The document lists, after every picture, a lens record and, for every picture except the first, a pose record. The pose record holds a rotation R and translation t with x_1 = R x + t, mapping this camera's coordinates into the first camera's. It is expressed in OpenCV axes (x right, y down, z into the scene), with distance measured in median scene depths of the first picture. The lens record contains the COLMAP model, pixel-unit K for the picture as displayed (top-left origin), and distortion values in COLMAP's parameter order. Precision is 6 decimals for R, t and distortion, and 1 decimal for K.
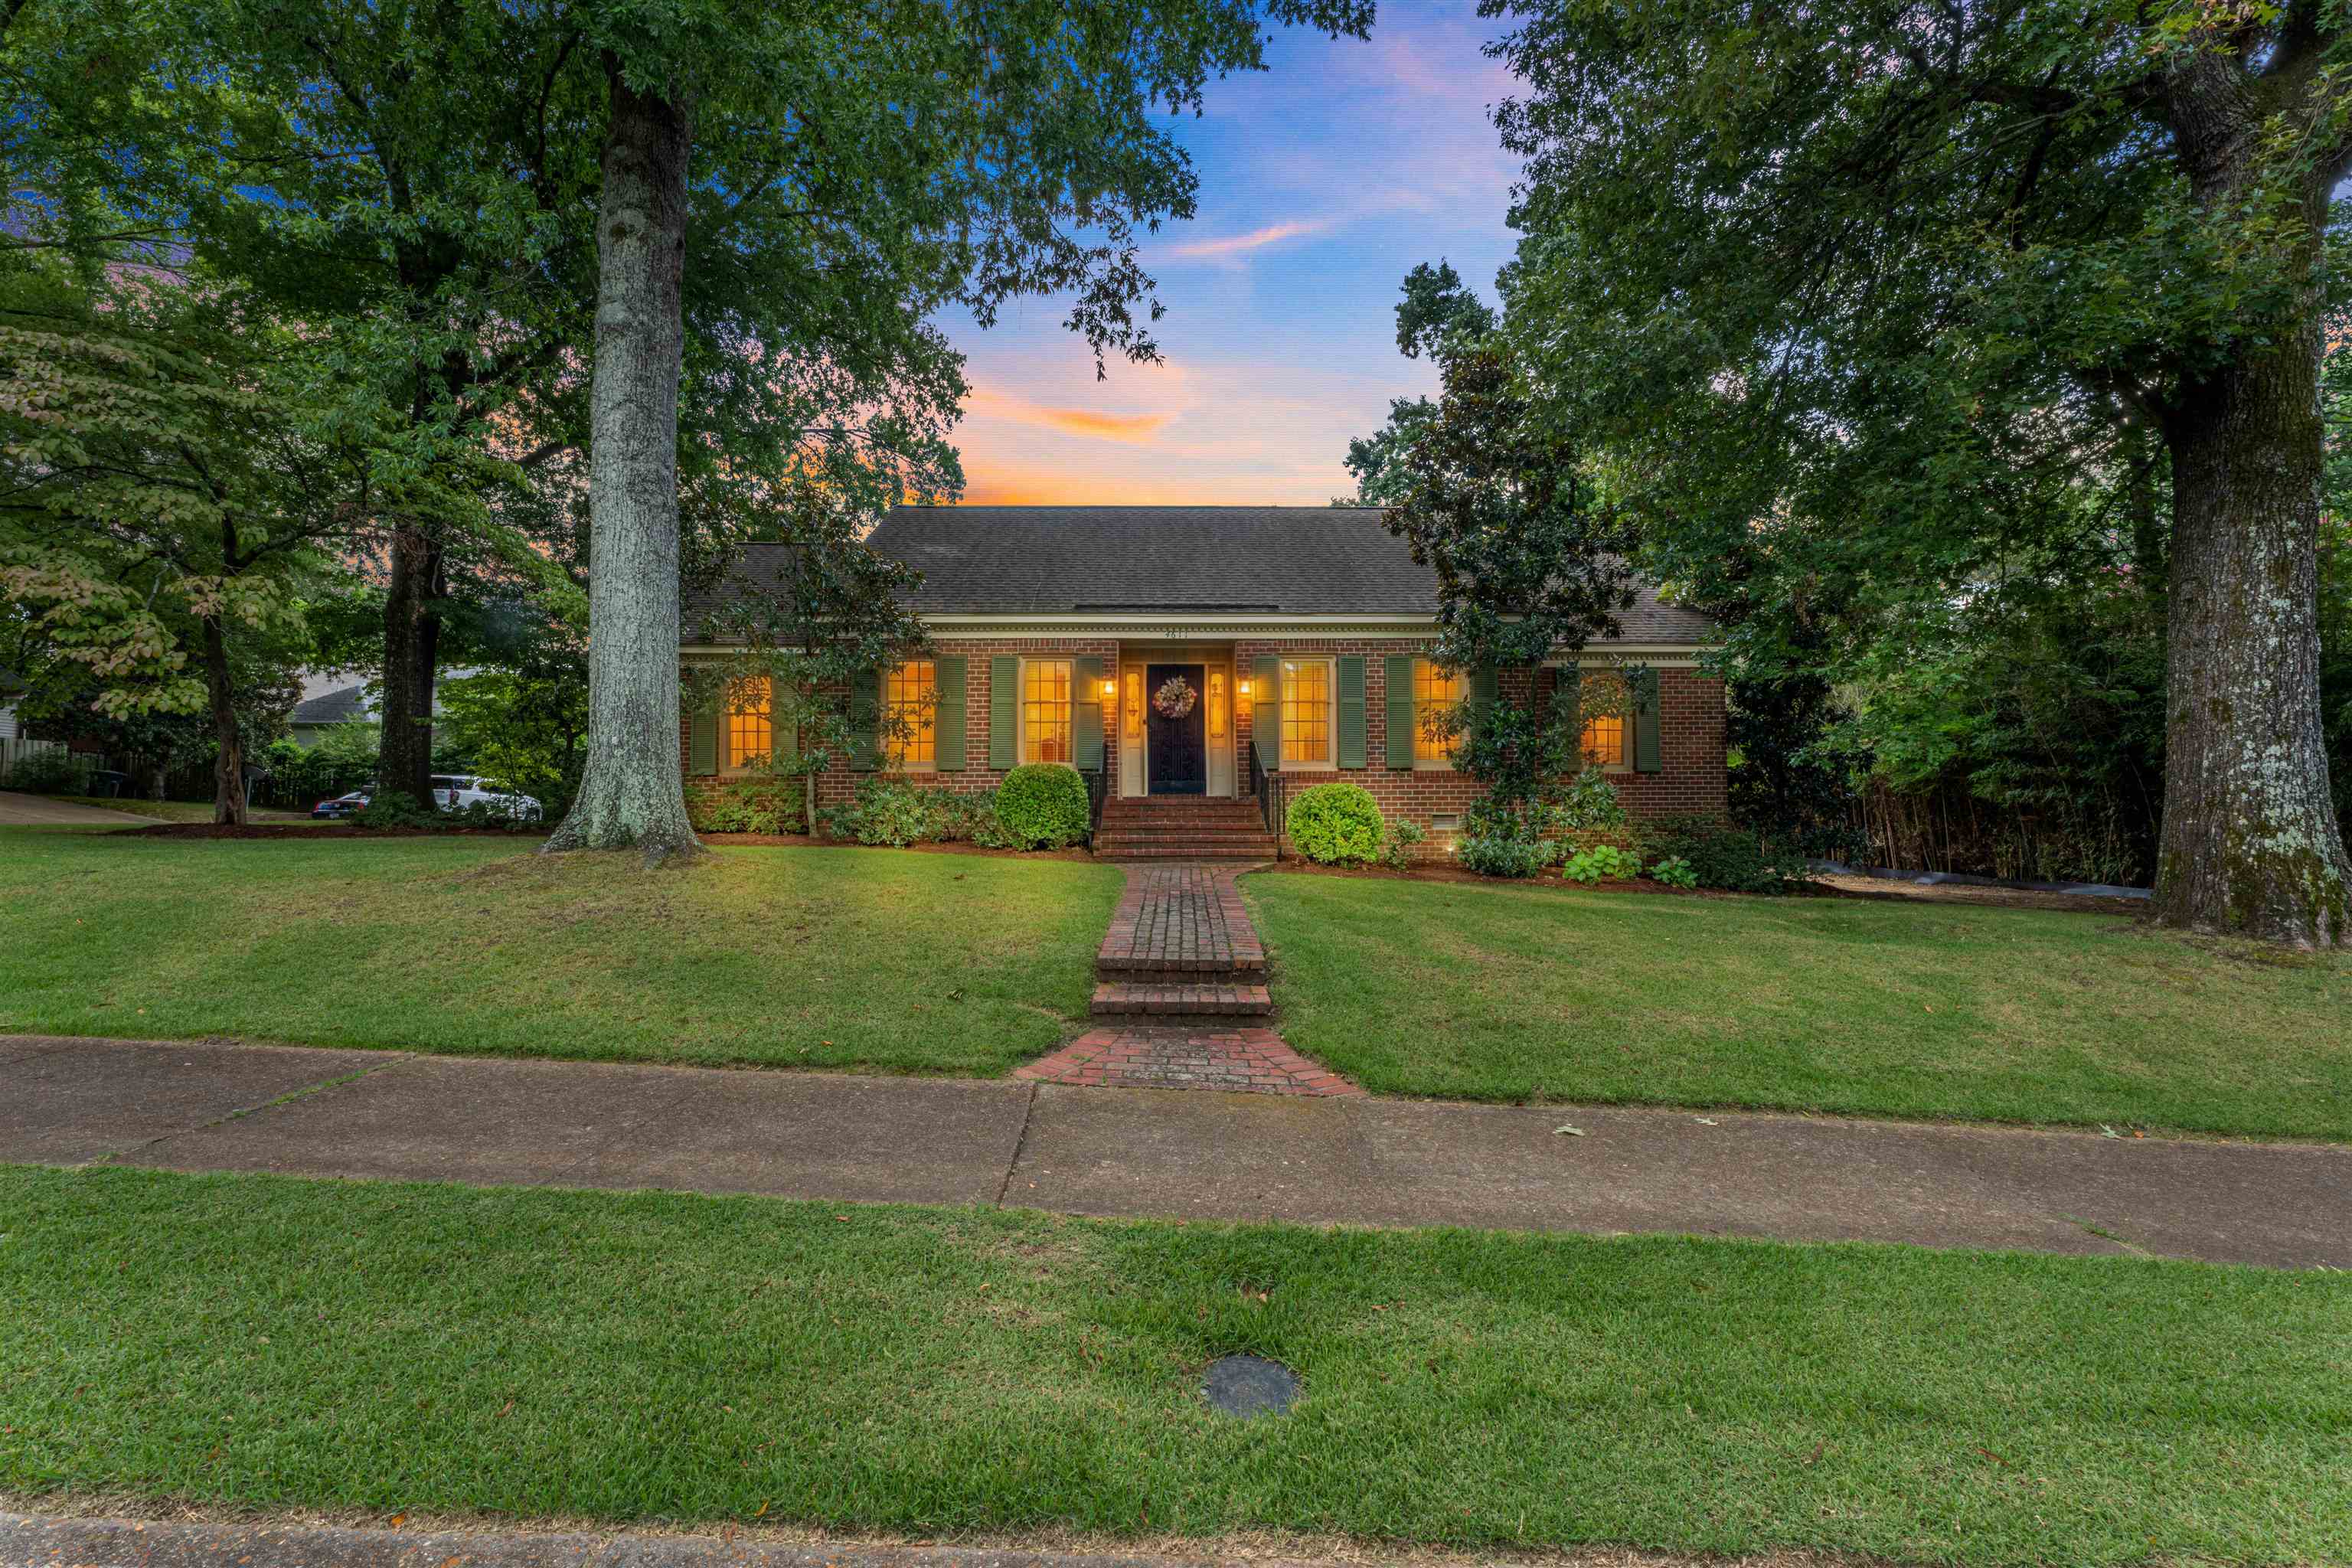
lens RADIAL K [[953.2, 0, 1160.6], [0, 953.2, 761.5], [0, 0, 1]] dist [-0.001517, -0.000487]
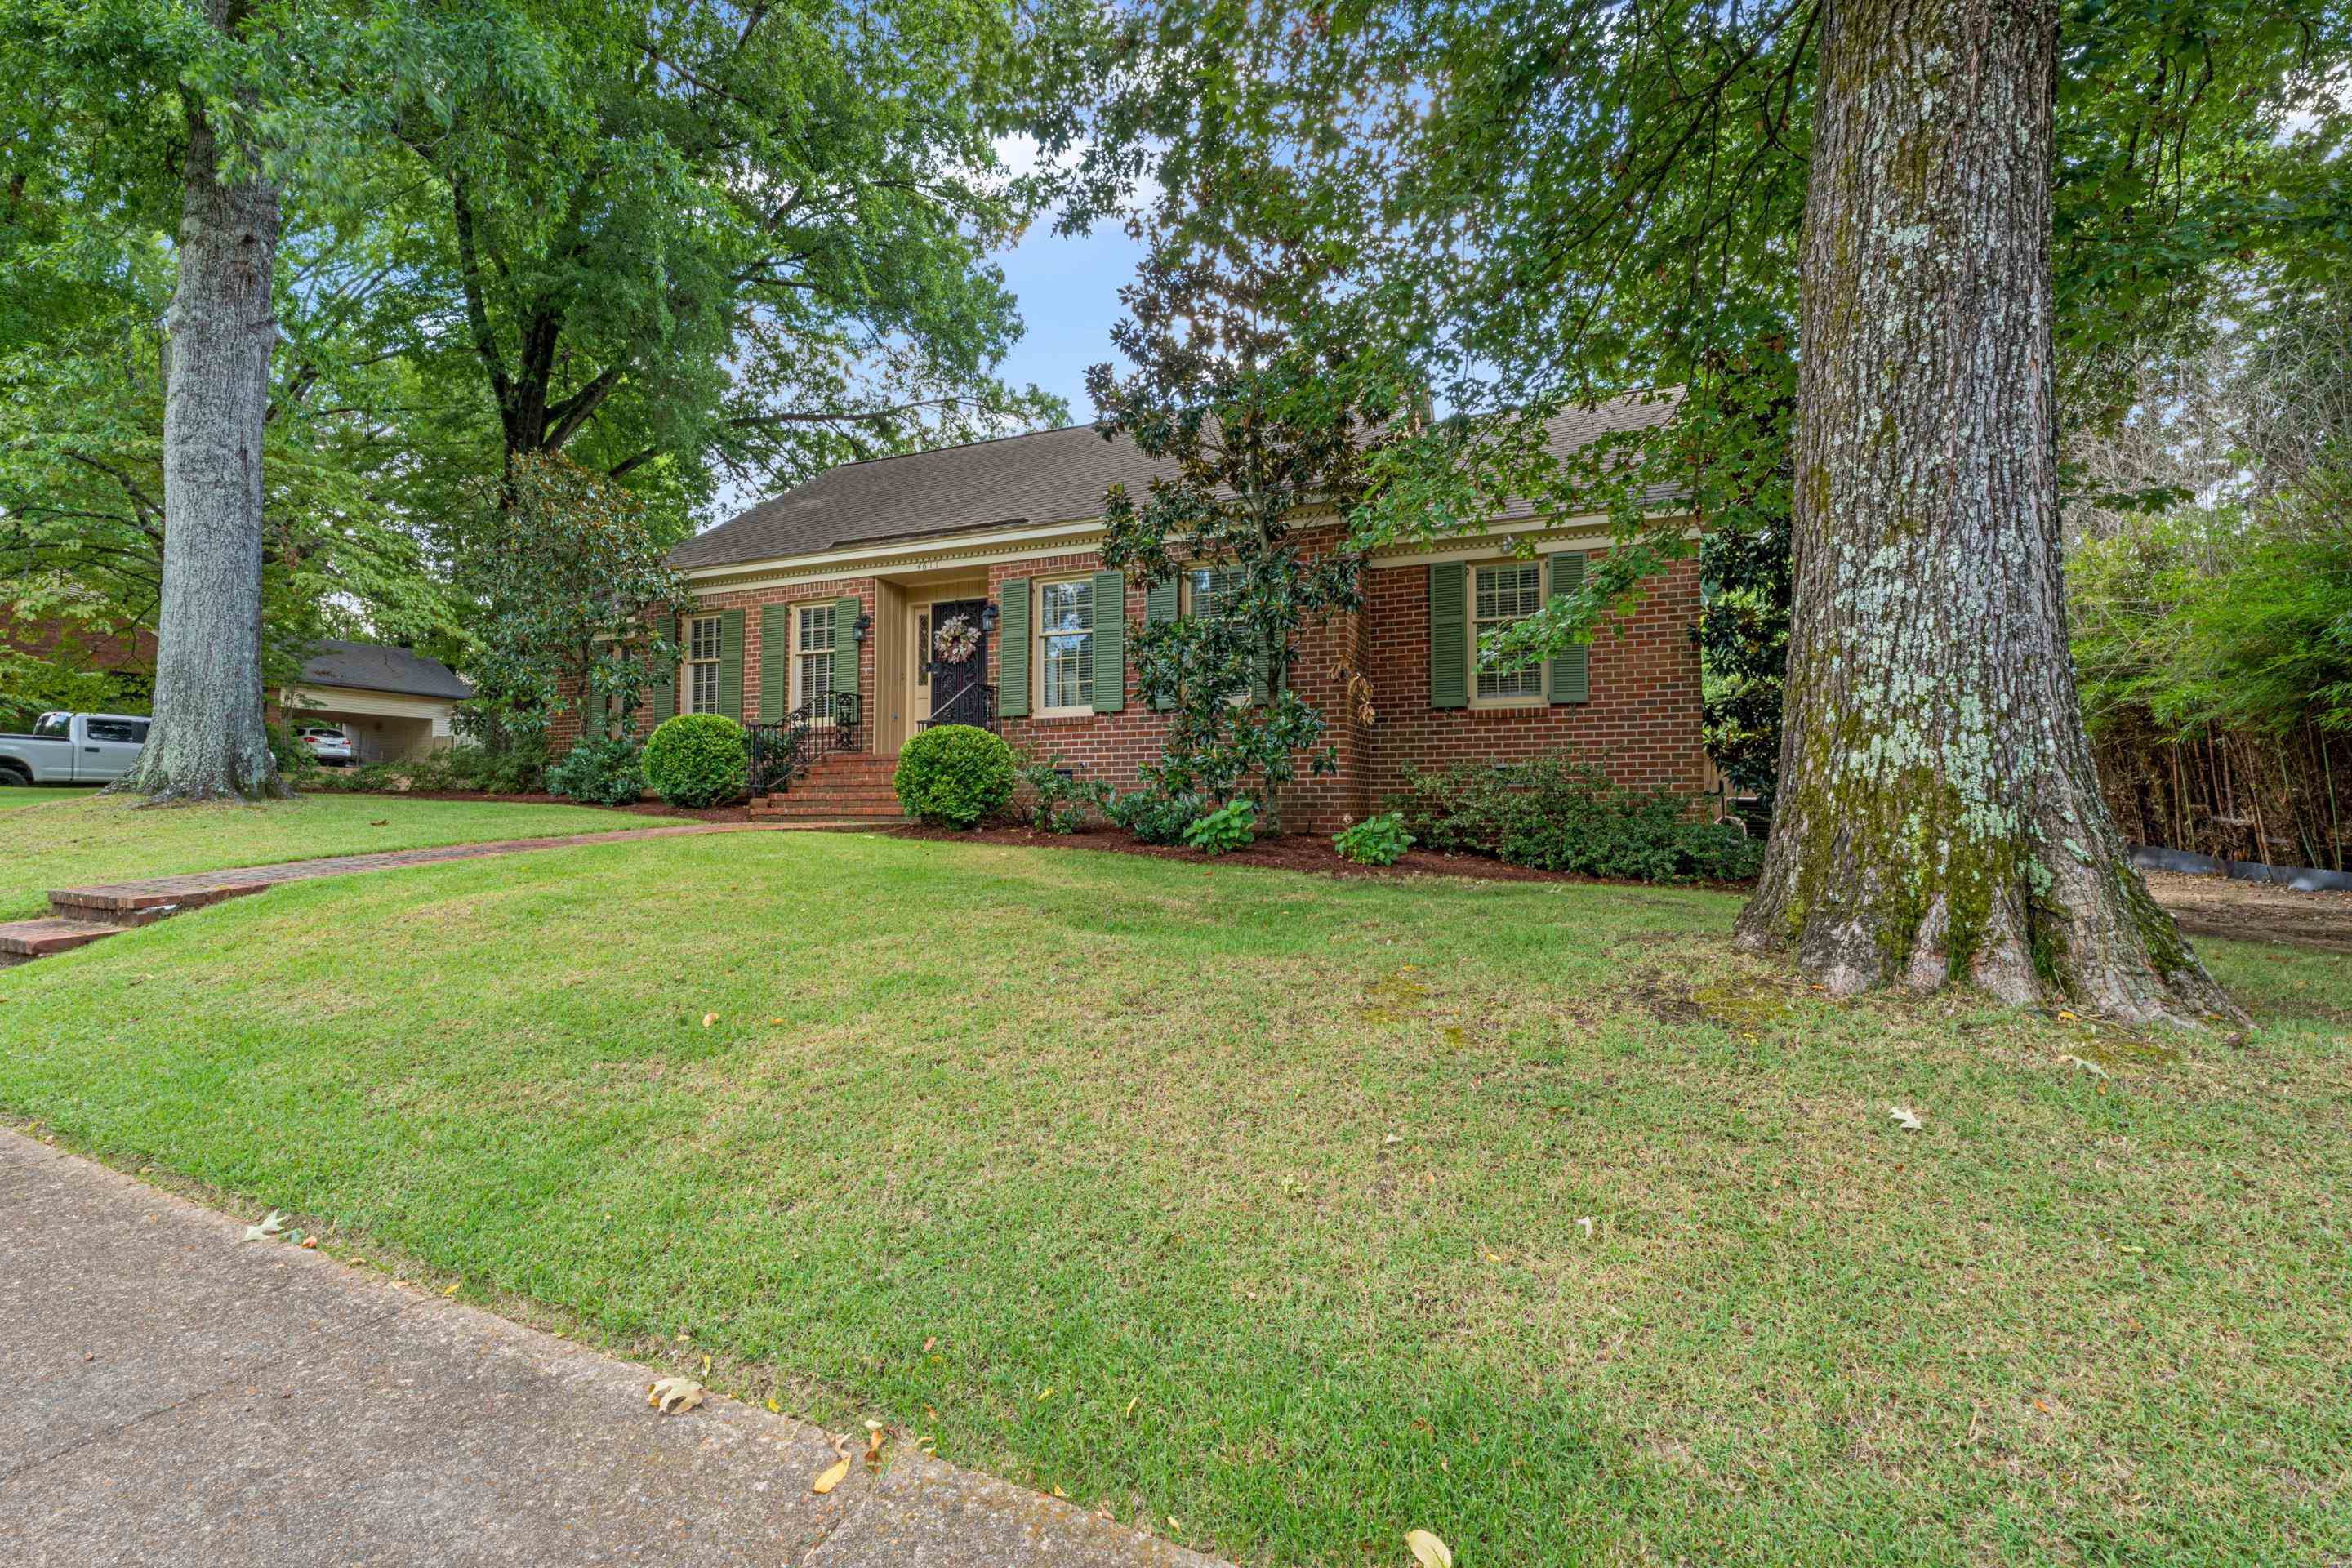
lens RADIAL K [[1035.9, 0, 1175.9], [0, 1035.9, 750.4], [0, 0, 1]] dist [-0.001506, -0.000269]
pose [[0.913024, -0.021839, -0.407321, 1.051030], [0.023127, 0.999731, -0.001761, 0.073618], [0.407249, -0.007812, 0.913284, 0.397596]]
